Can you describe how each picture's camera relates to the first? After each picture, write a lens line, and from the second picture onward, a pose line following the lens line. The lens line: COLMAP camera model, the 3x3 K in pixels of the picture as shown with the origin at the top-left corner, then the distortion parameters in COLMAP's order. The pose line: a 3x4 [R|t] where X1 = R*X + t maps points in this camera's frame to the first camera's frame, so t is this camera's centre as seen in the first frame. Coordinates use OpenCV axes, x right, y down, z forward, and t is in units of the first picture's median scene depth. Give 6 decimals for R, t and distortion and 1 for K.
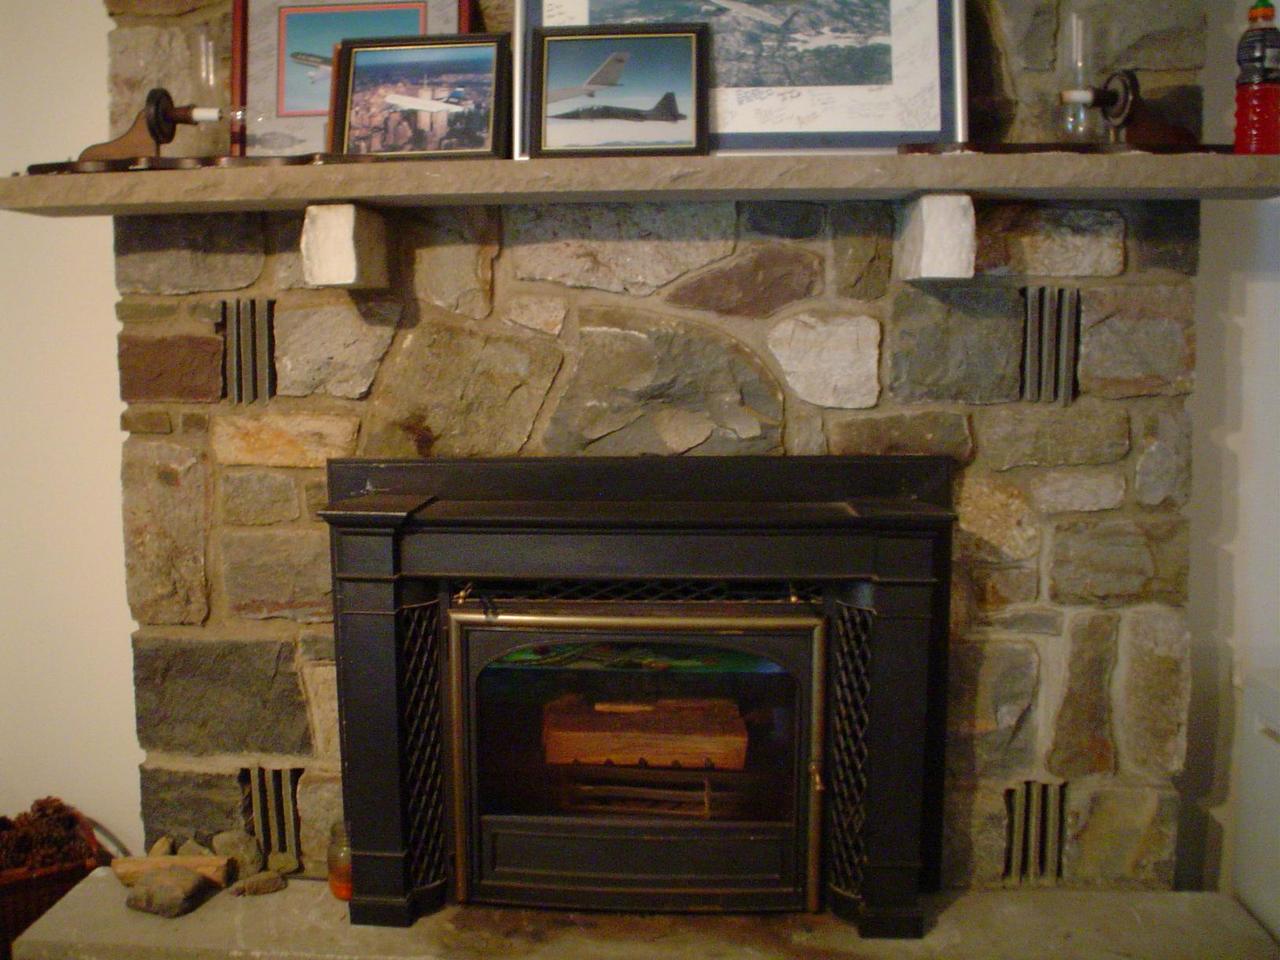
lens RADIAL K [[1218.1, 0, 642.2], [0, 1218.1, 485.8], [0, 0, 1]] dist [-0.087879, 0.000000]
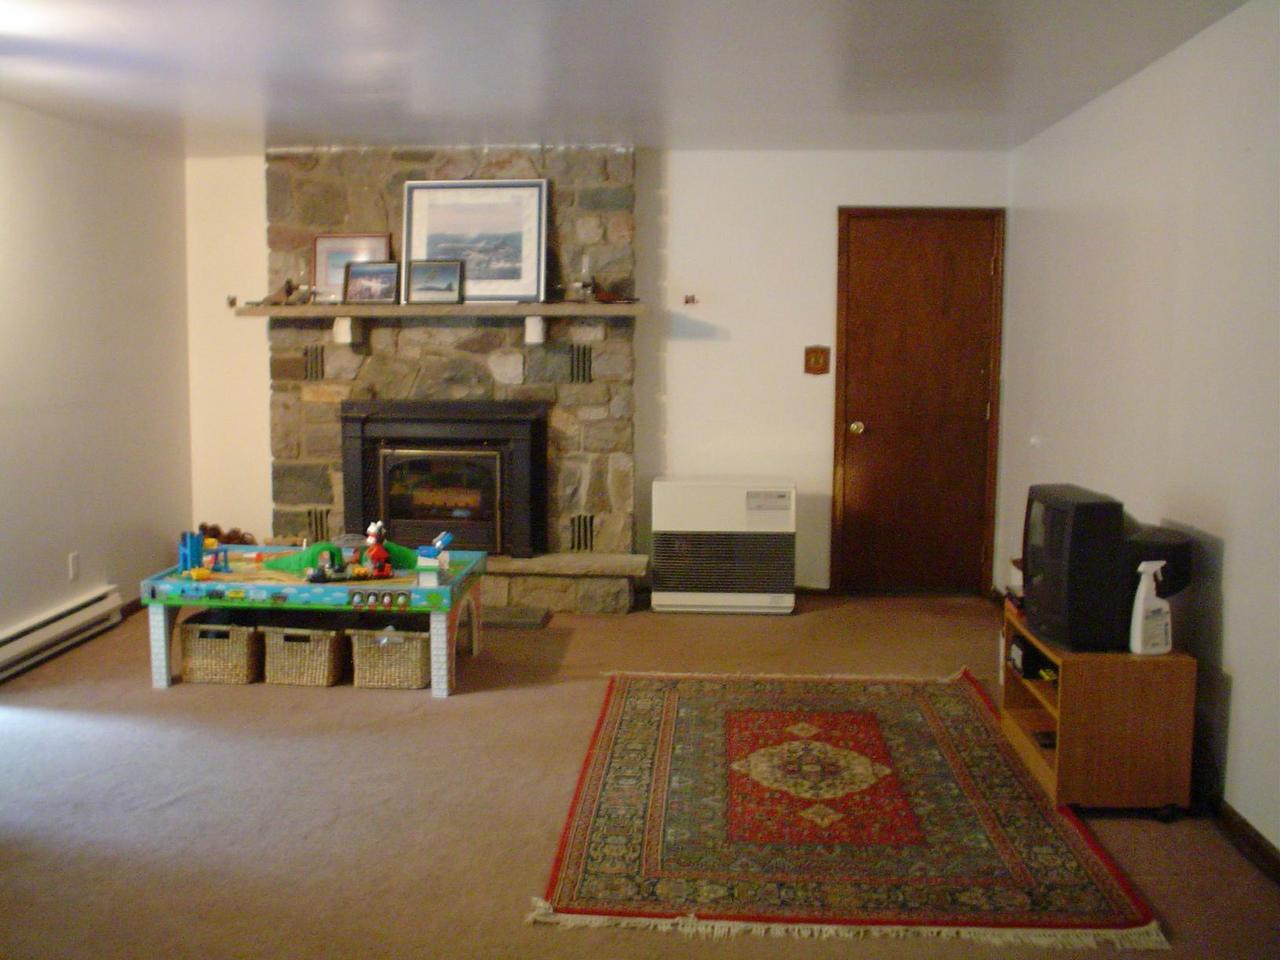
lens RADIAL K [[1218.1, 0, 636.8], [0, 1218.1, 478.6], [0, 0, 1]] dist [-0.087879, 0.000000]
pose [[0.999685, 0.013278, -0.021309, 0.536177], [-0.013511, 0.999850, -0.010849, 0.194618], [0.021161, 0.011134, 0.999714, -1.971250]]
